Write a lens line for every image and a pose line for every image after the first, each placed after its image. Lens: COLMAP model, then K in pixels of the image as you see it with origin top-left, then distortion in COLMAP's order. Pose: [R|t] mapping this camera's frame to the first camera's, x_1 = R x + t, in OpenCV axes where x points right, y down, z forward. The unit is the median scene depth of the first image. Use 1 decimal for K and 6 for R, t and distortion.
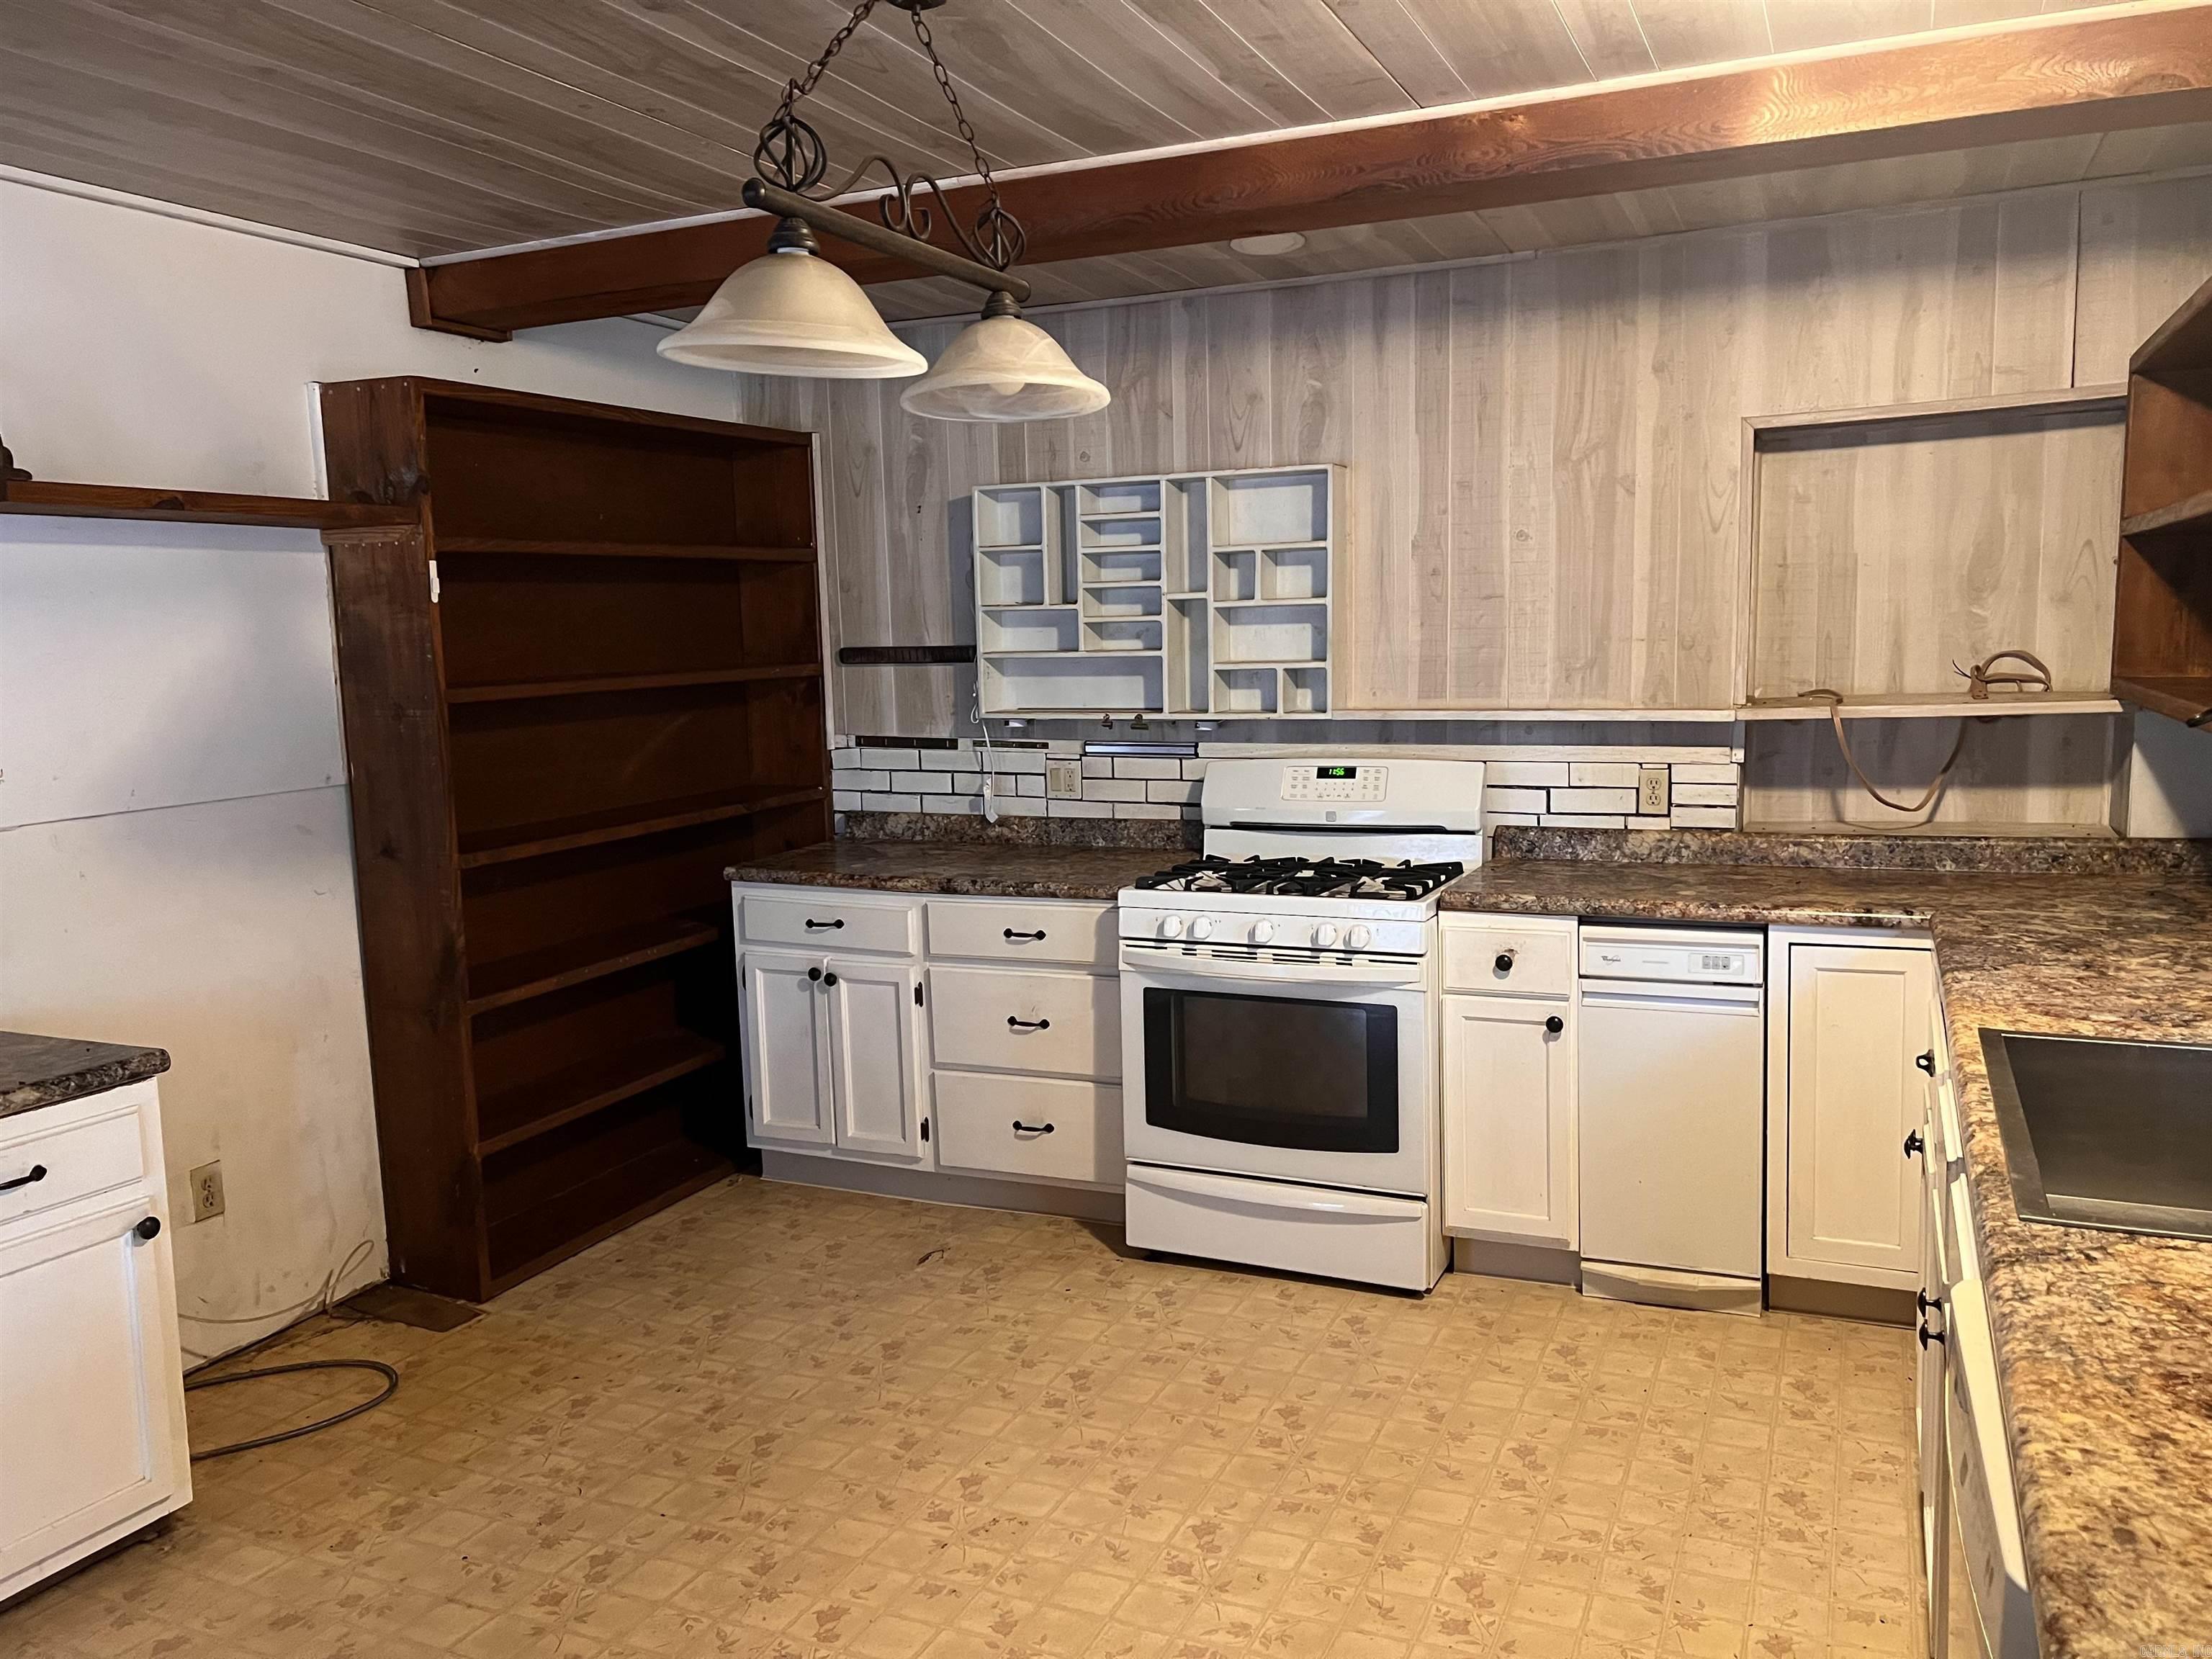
lens RADIAL K [[1659.9, 0, 1119.4], [0, 1659.9, 823.7], [0, 0, 1]] dist [0.084942, -0.108524]
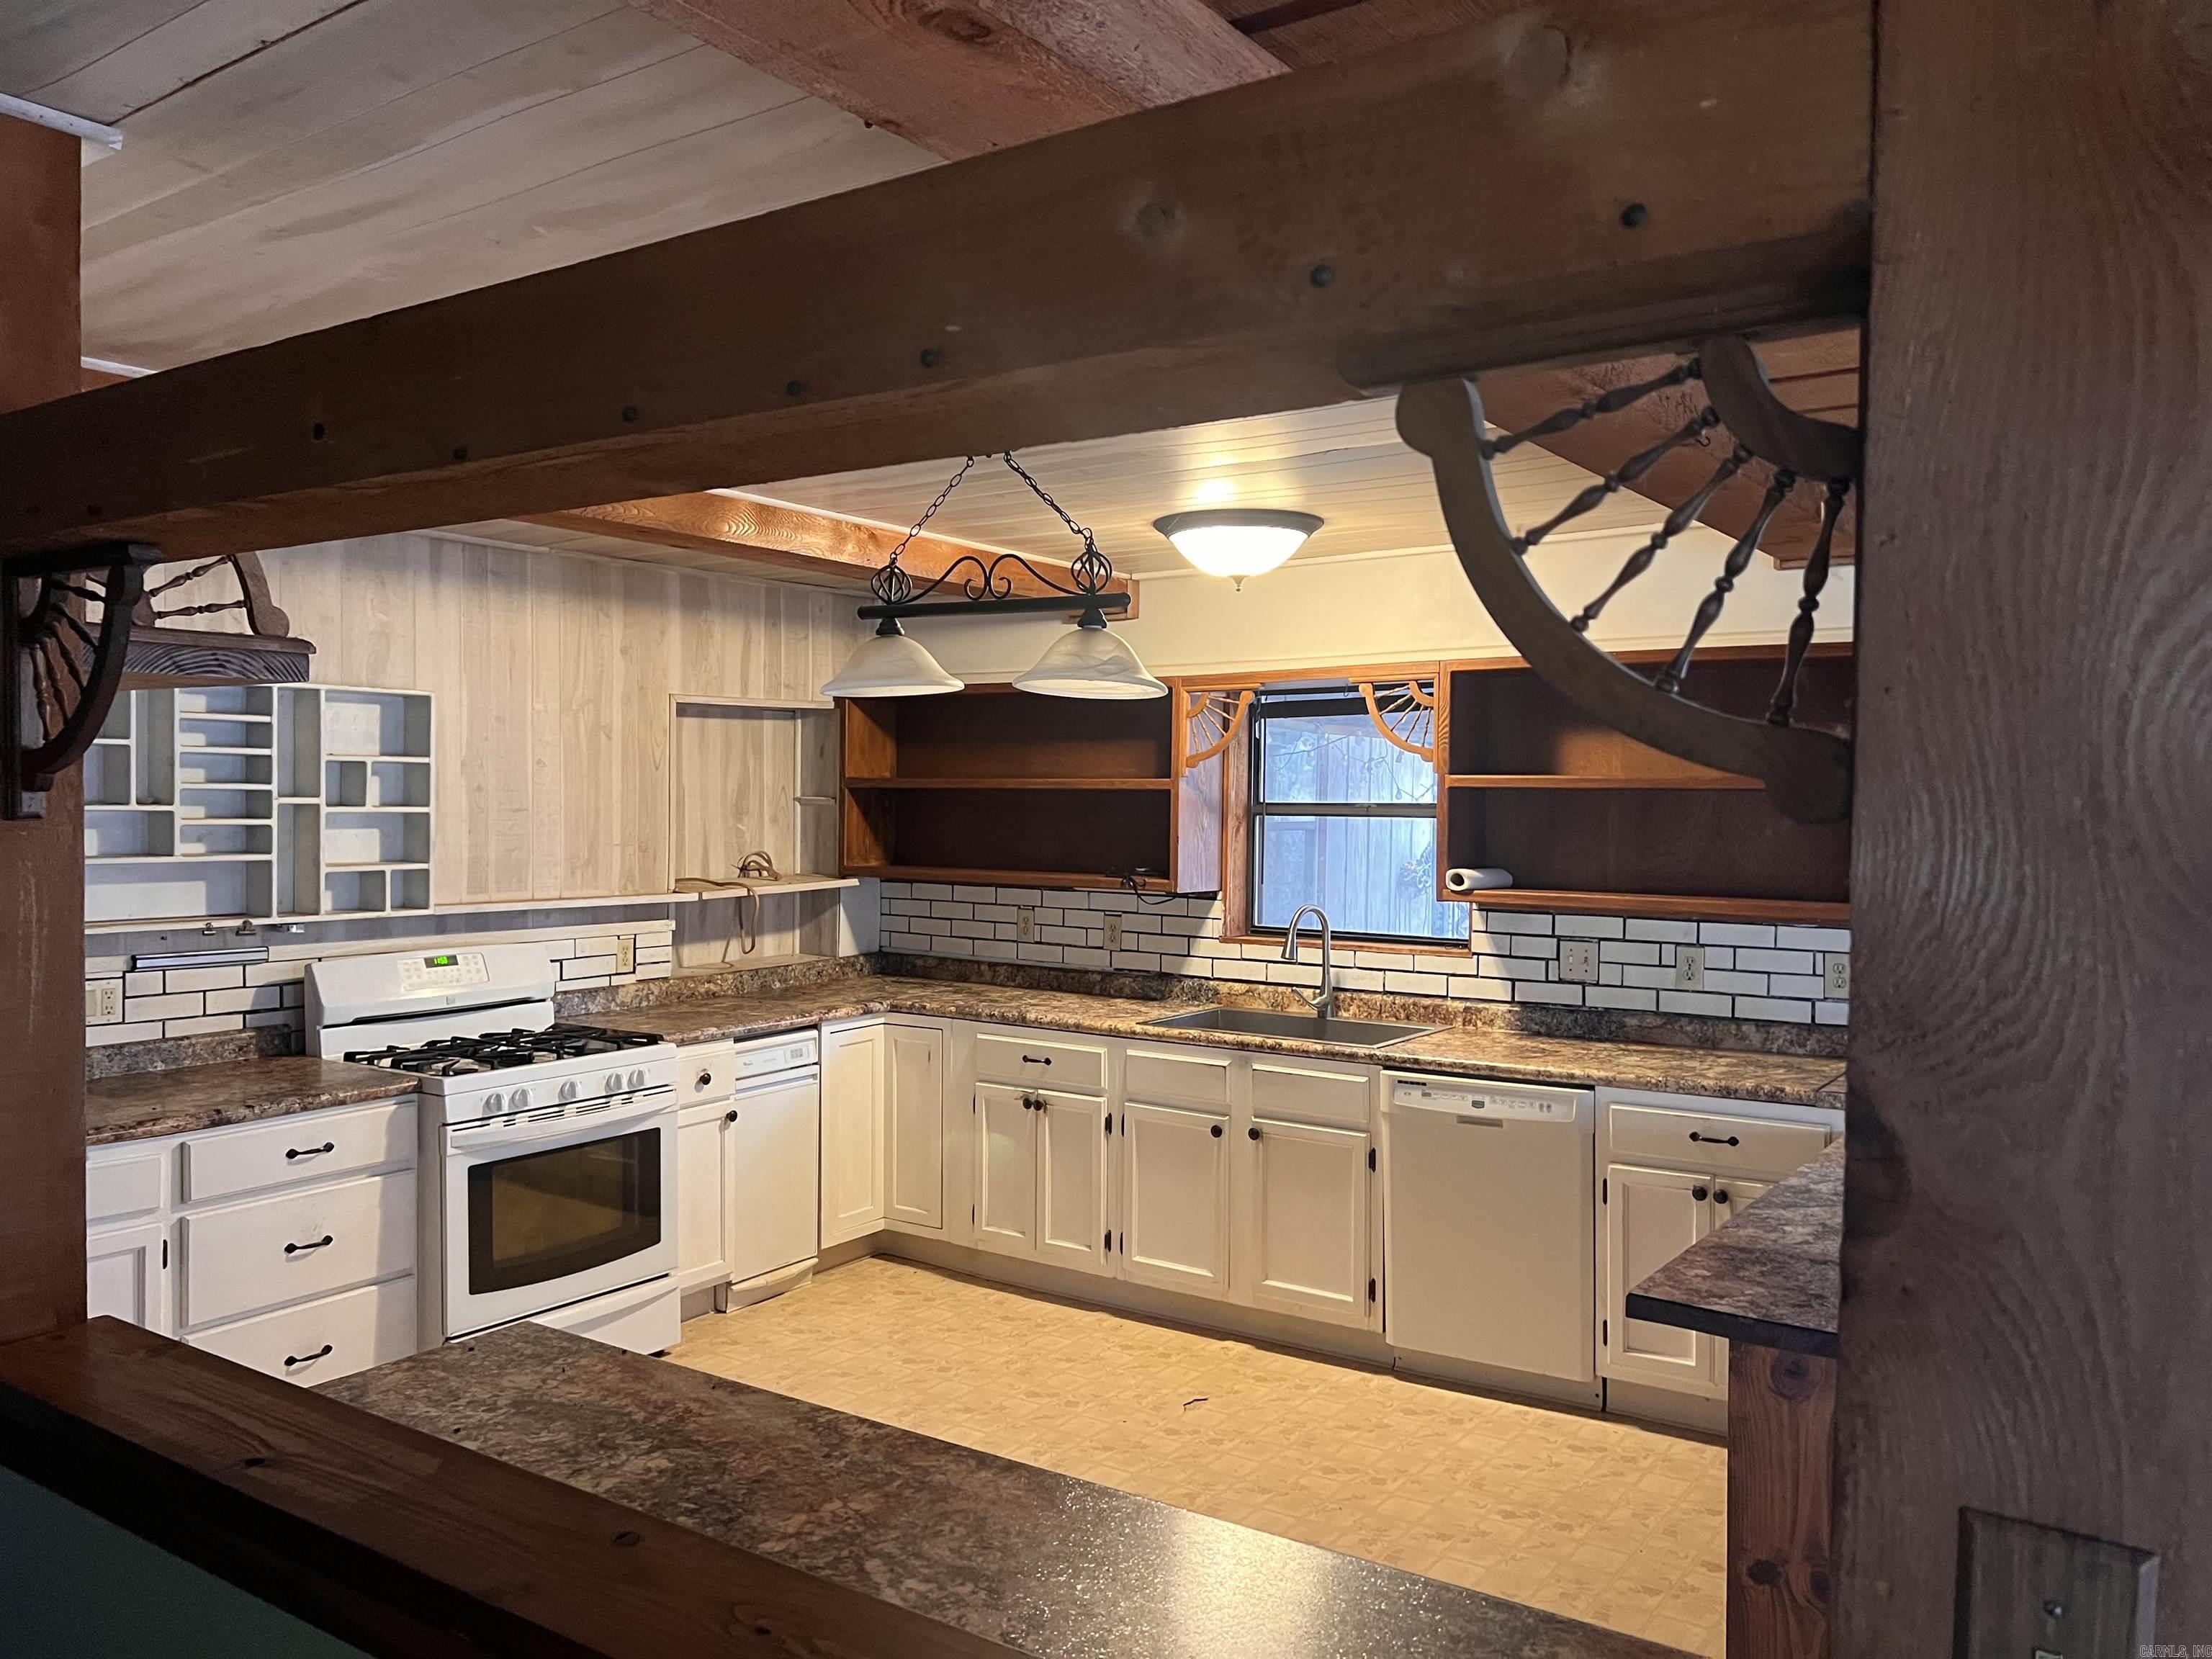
lens RADIAL K [[1659.7, 0, 1120.3], [0, 1659.7, 834.7], [0, 0, 1]] dist [0.096683, -0.162365]
pose [[0.181810, 0.002161, 0.983331, -0.935495], [0.103648, 0.994385, -0.021349, -0.045879], [-0.977856, 0.105802, 0.180565, 0.349219]]
